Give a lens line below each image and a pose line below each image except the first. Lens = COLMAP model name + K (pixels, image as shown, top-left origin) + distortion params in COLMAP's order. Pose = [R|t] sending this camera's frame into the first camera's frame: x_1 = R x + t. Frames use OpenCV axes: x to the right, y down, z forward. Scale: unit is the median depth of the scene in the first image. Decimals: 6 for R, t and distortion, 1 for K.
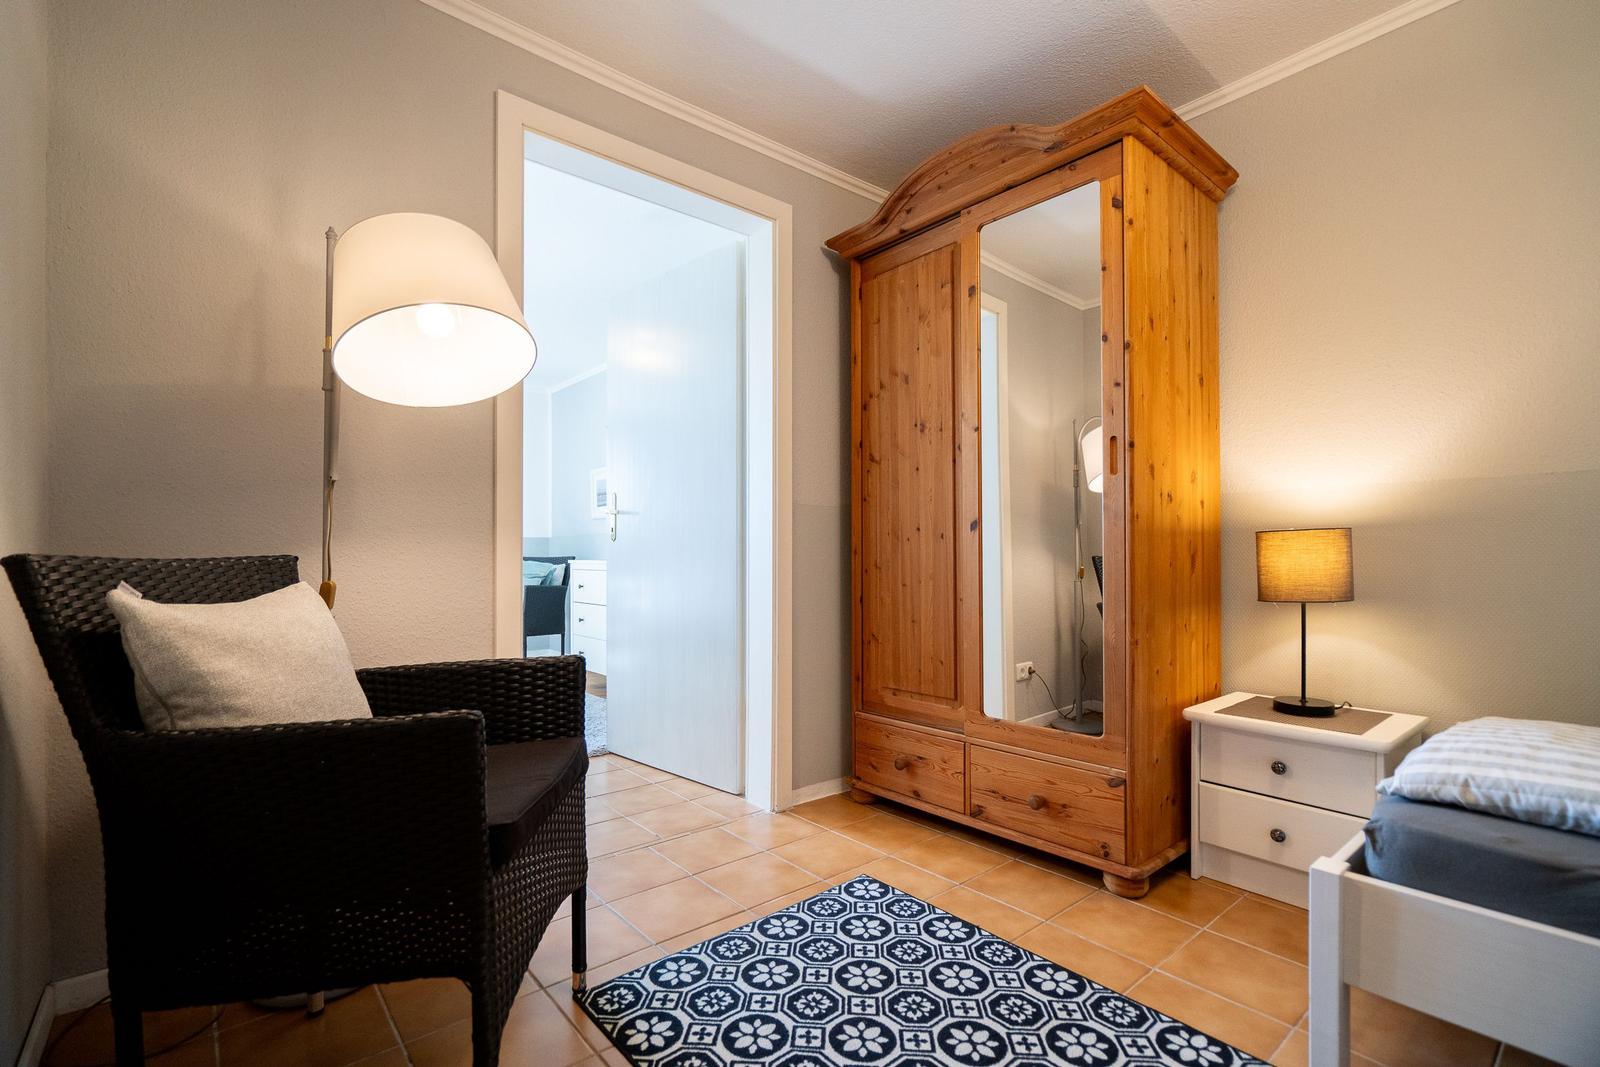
lens RADIAL K [[720.4, 0, 827.0], [0, 720.4, 546.2], [0, 0, 1]] dist [-0.006515, 0.003453]
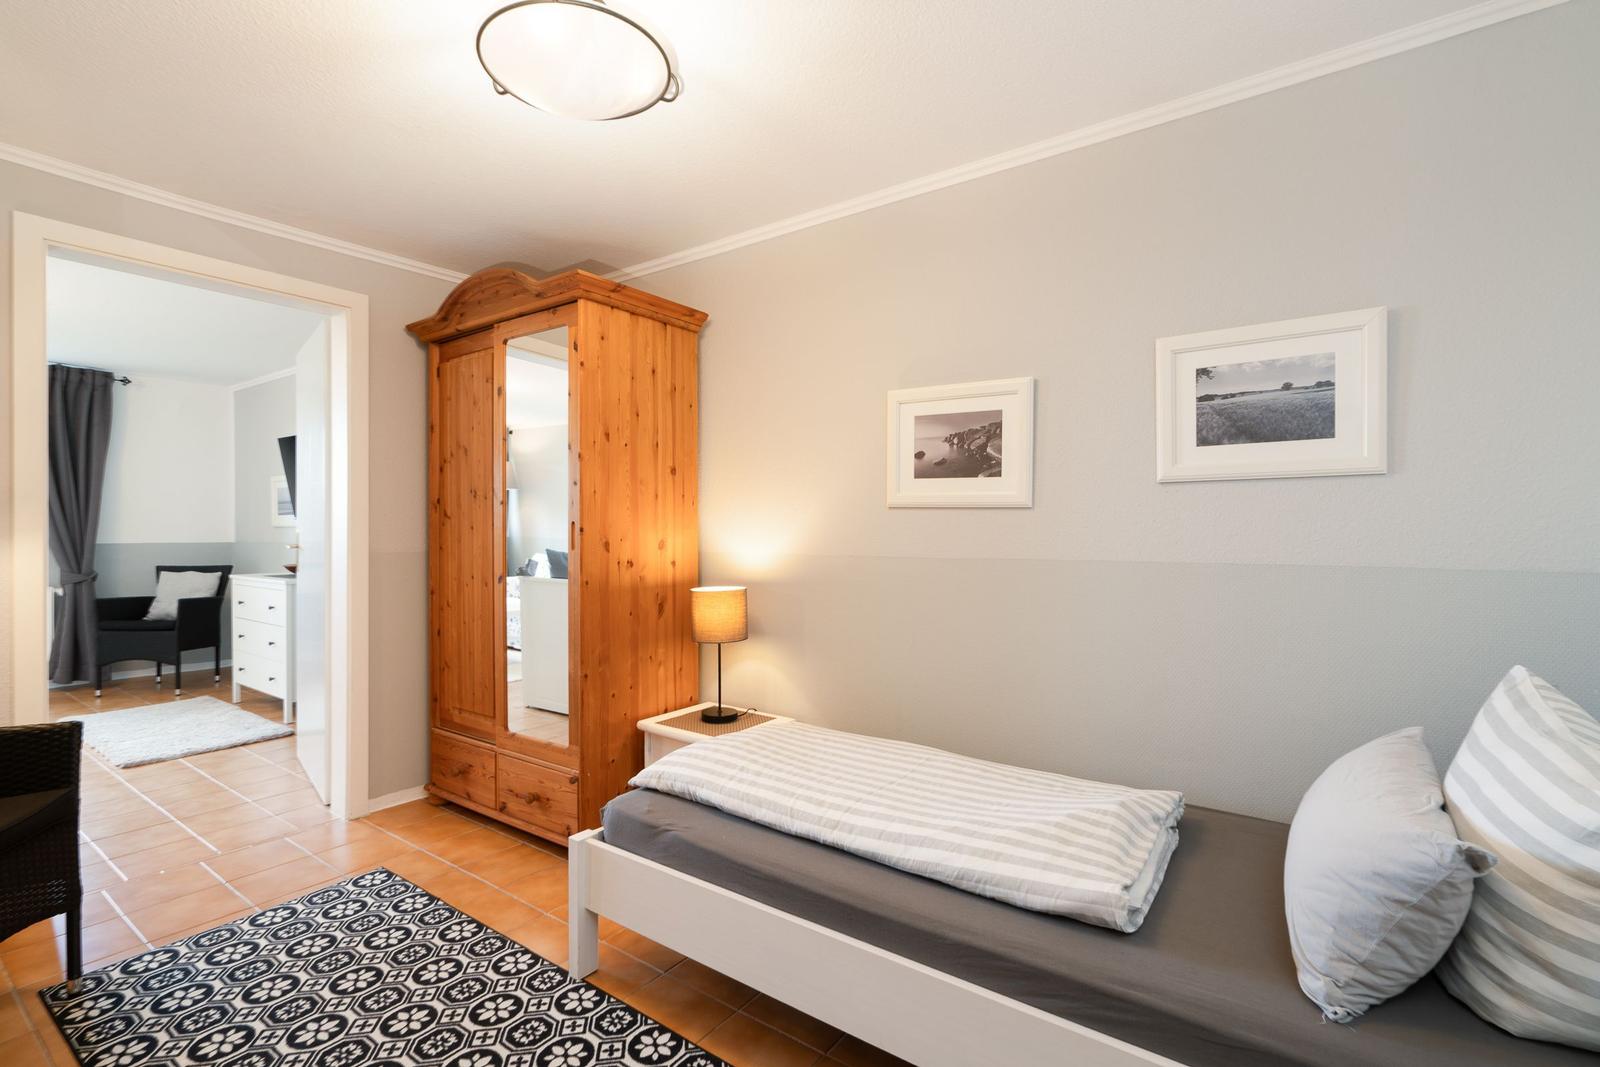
lens RADIAL K [[720.4, 0, 795.4], [0, 720.4, 531.9], [0, 0, 1]] dist [-0.006515, 0.003453]
pose [[0.973265, 0.000522, 0.229685, 0.458211], [-0.002434, 0.999965, 0.008038, -0.135556], [-0.229672, -0.008382, 0.973232, -0.368714]]
